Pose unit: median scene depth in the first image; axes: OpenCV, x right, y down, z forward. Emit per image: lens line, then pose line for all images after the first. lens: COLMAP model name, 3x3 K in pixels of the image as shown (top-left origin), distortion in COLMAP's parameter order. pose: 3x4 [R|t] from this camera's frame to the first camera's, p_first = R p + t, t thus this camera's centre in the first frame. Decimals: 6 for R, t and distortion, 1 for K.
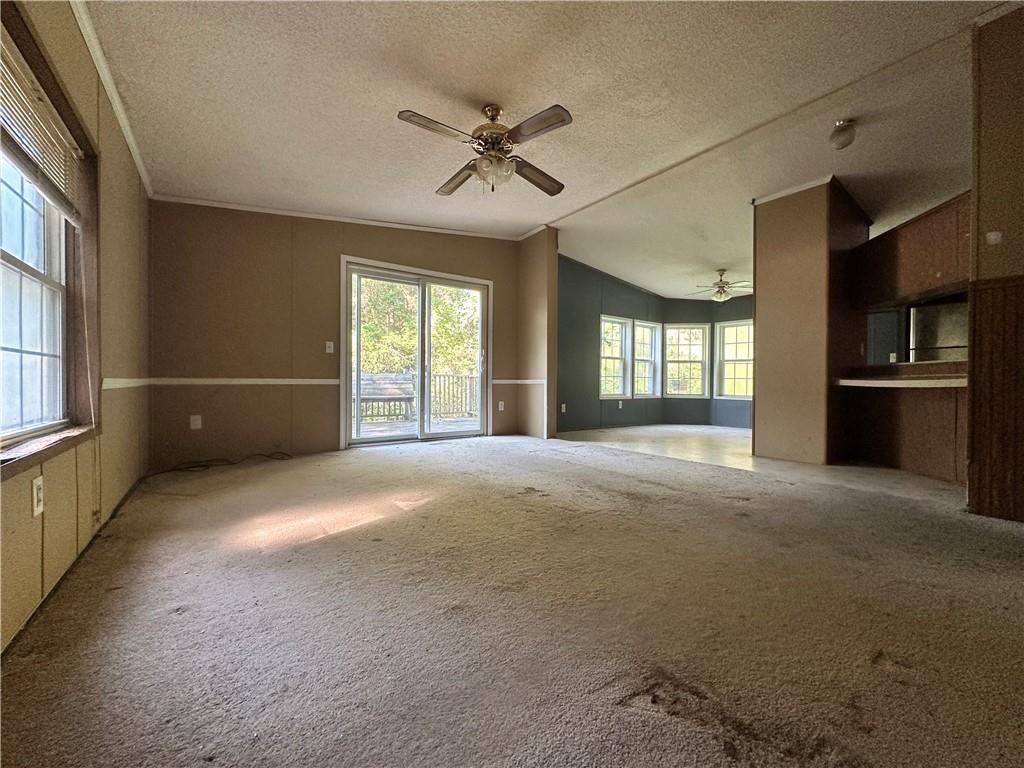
lens RADIAL K [[404.9, 0, 512.8], [0, 404.9, 381.8], [0, 0, 1]] dist [-0.001383, 0.000589]
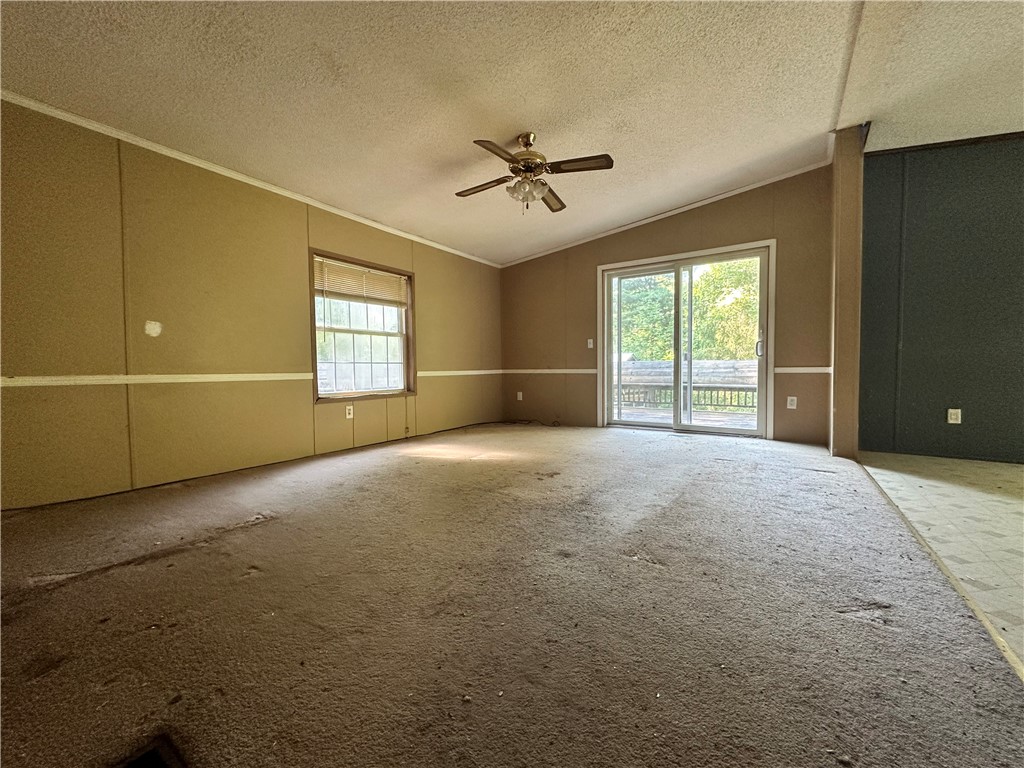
lens RADIAL K [[404.9, 0, 511.4], [0, 404.9, 378.9], [0, 0, 1]] dist [-0.001383, 0.000589]
pose [[0.344574, 0.018173, -0.938583, 0.893838], [0.007760, 0.999723, 0.022206, -0.008212], [0.938727, -0.014935, 0.344338, 0.476052]]
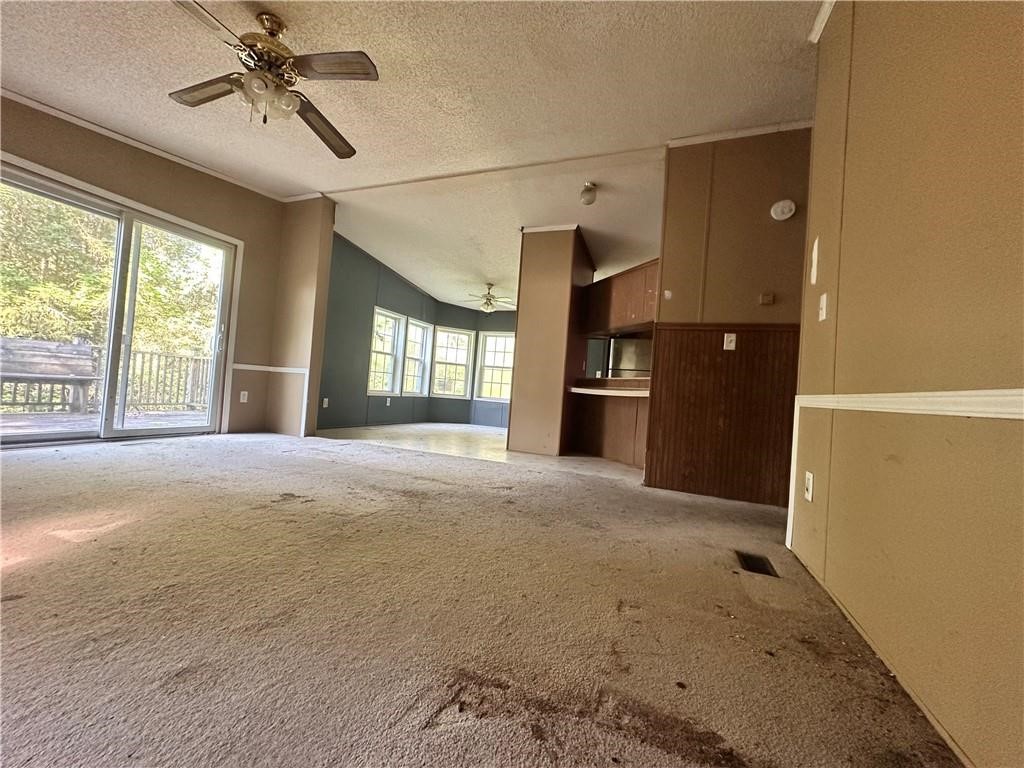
lens RADIAL K [[404.9, 0, 510.3], [0, 404.9, 382.4], [0, 0, 1]] dist [-0.001383, 0.000589]
pose [[0.840611, 0.066556, 0.537535, -0.032046], [-0.068189, 0.997530, -0.016876, 0.014907], [-0.537330, -0.022468, 0.843073, 0.052752]]
